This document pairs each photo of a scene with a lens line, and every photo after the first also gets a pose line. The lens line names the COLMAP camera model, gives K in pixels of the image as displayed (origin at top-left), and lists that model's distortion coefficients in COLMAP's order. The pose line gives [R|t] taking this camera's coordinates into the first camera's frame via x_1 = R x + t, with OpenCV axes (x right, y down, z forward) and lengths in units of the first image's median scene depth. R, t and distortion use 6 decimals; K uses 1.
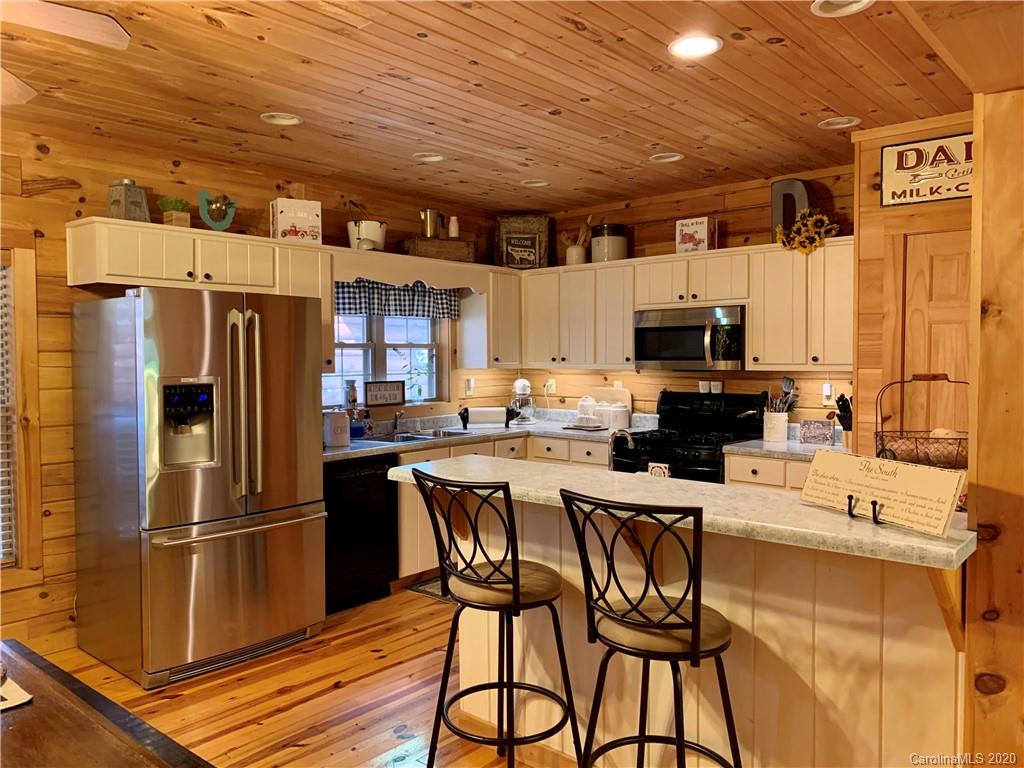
lens RADIAL K [[784.4, 0, 513.1], [0, 784.4, 379.6], [0, 0, 1]] dist [0.051583, -0.073728]
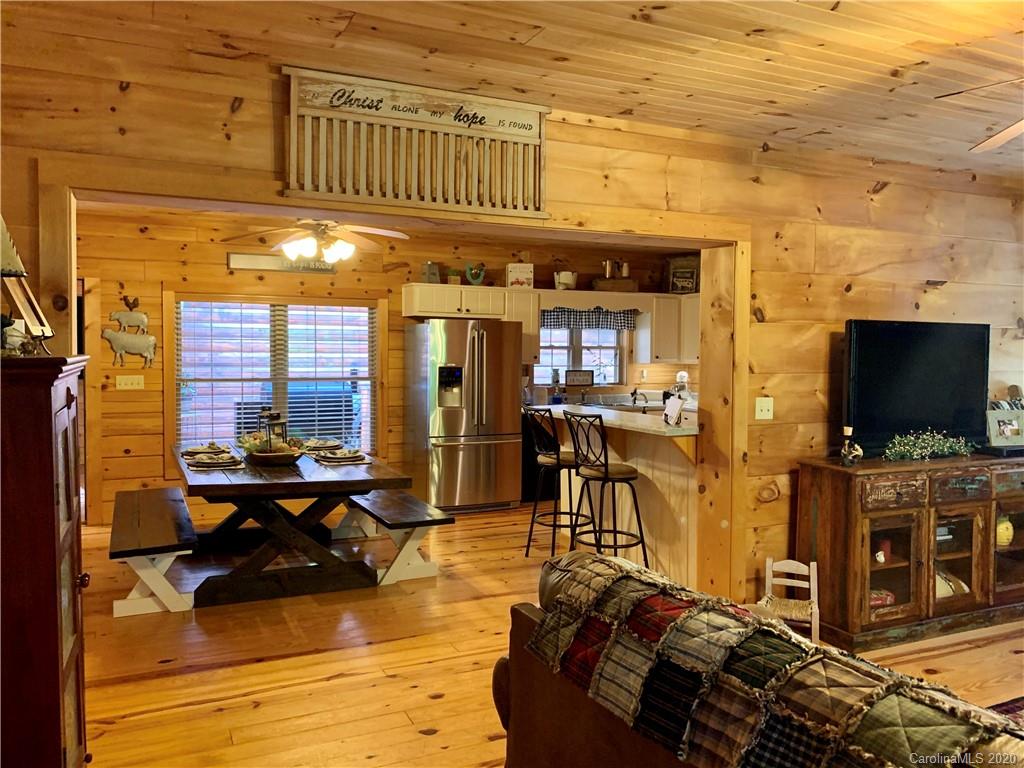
lens RADIAL K [[784.4, 0, 514.9], [0, 784.4, 379.2], [0, 0, 1]] dist [0.051583, -0.073728]
pose [[0.916178, 0.023604, -0.400075, 0.421296], [-0.023596, 0.999709, 0.004948, 0.018454], [0.400075, 0.004907, 0.916469, -0.595956]]
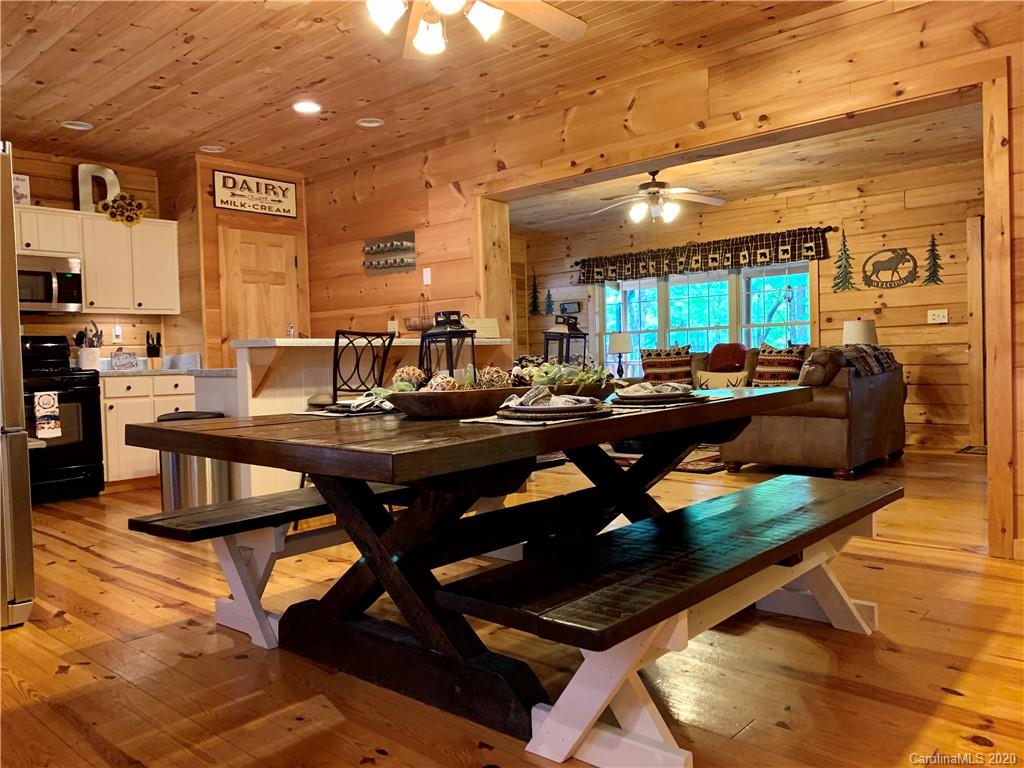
lens RADIAL K [[784.4, 0, 519.4], [0, 784.4, 387.7], [0, 0, 1]] dist [0.051583, -0.073728]
pose [[-0.000090, -0.032585, 0.999469, -1.007576], [0.064292, 0.997401, 0.032523, 0.117193], [-0.997931, 0.064260, 0.002005, 0.358828]]
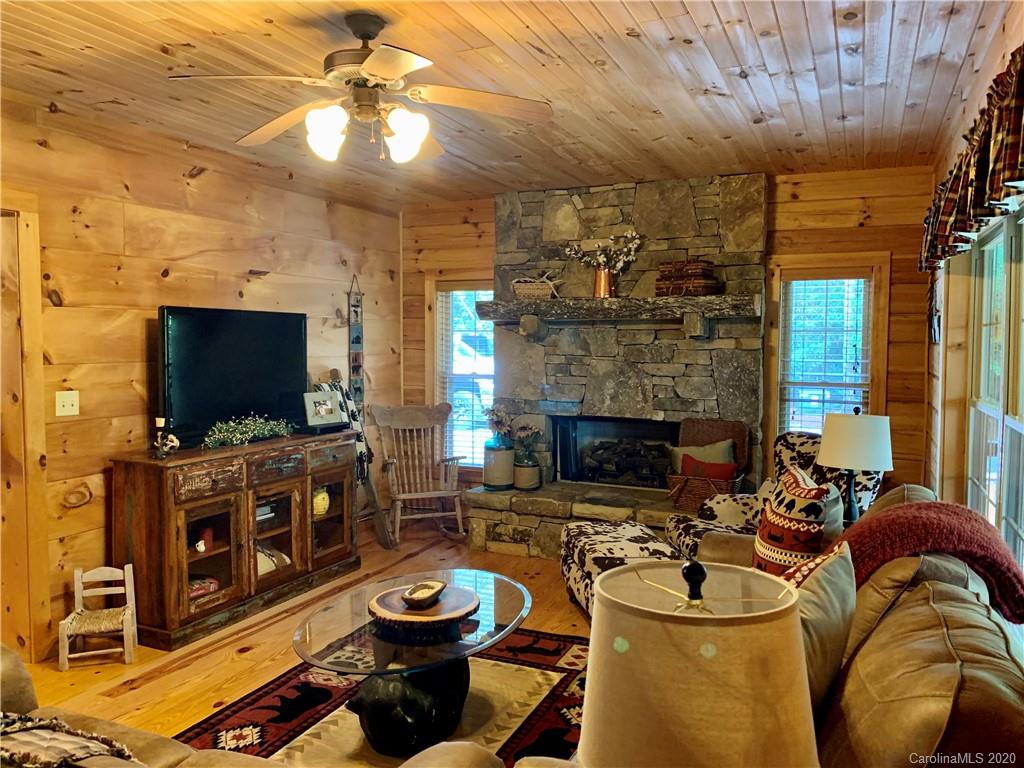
lens RADIAL K [[784.4, 0, 512.1], [0, 784.4, 382.0], [0, 0, 1]] dist [0.051583, -0.073728]
pose [[0.955020, -0.009093, 0.296401, 0.523236], [0.003593, 0.999811, 0.019097, 0.013719], [-0.296519, -0.017173, 0.954873, -0.556224]]
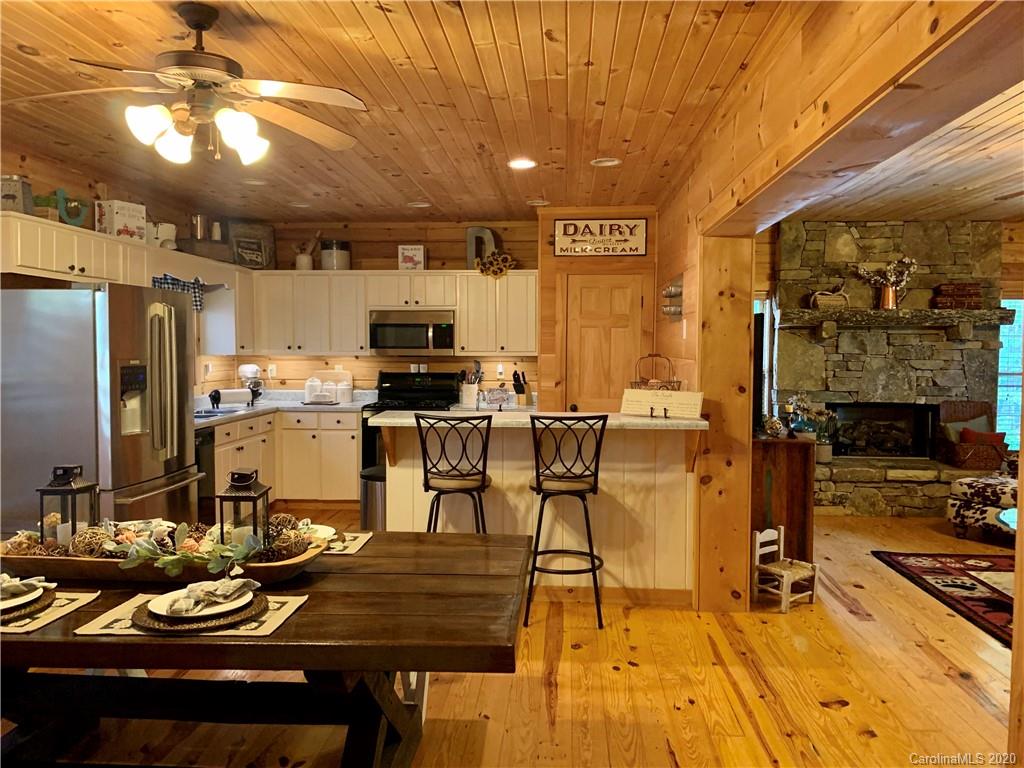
lens RADIAL K [[784.4, 0, 513.5], [0, 784.4, 379.9], [0, 0, 1]] dist [0.051583, -0.073728]
pose [[0.793177, -0.019979, 0.608663, -0.537581], [0.013780, 0.999795, 0.014861, 0.013966], [-0.608835, -0.003400, 0.793290, -0.223962]]
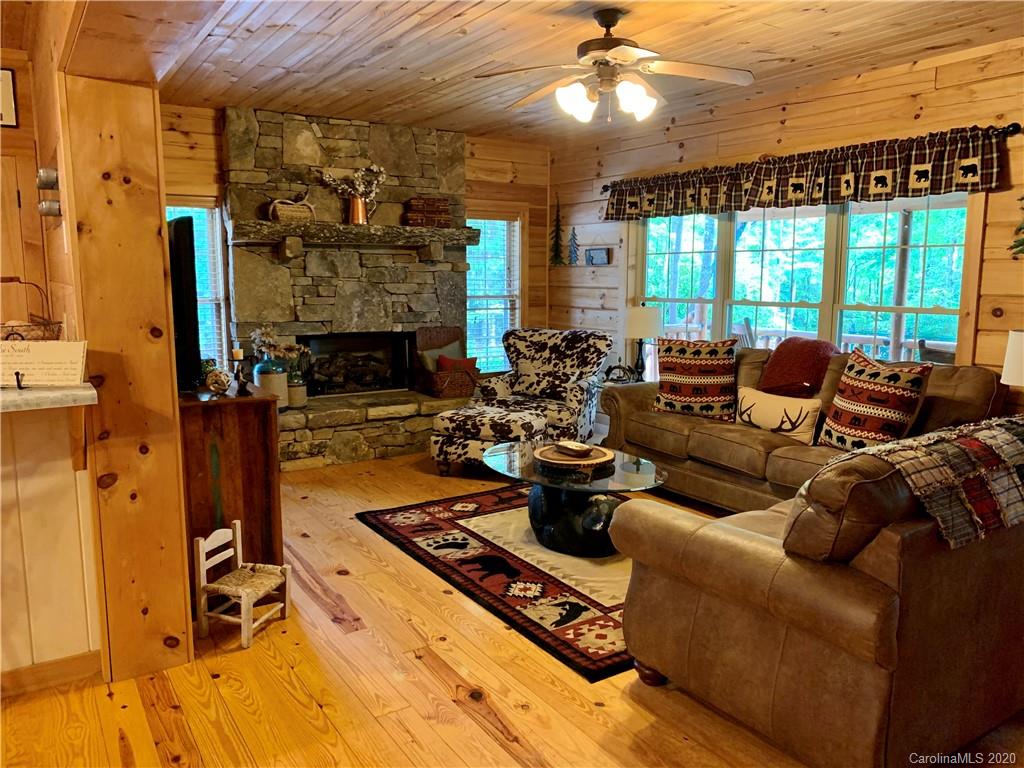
lens RADIAL K [[784.4, 0, 519.9], [0, 784.4, 384.4], [0, 0, 1]] dist [0.051583, -0.073728]
pose [[0.270814, -0.133897, 0.953274, -0.243109], [0.031635, 0.990982, 0.130206, 0.012283], [-0.962112, -0.005105, 0.272607, -0.069183]]
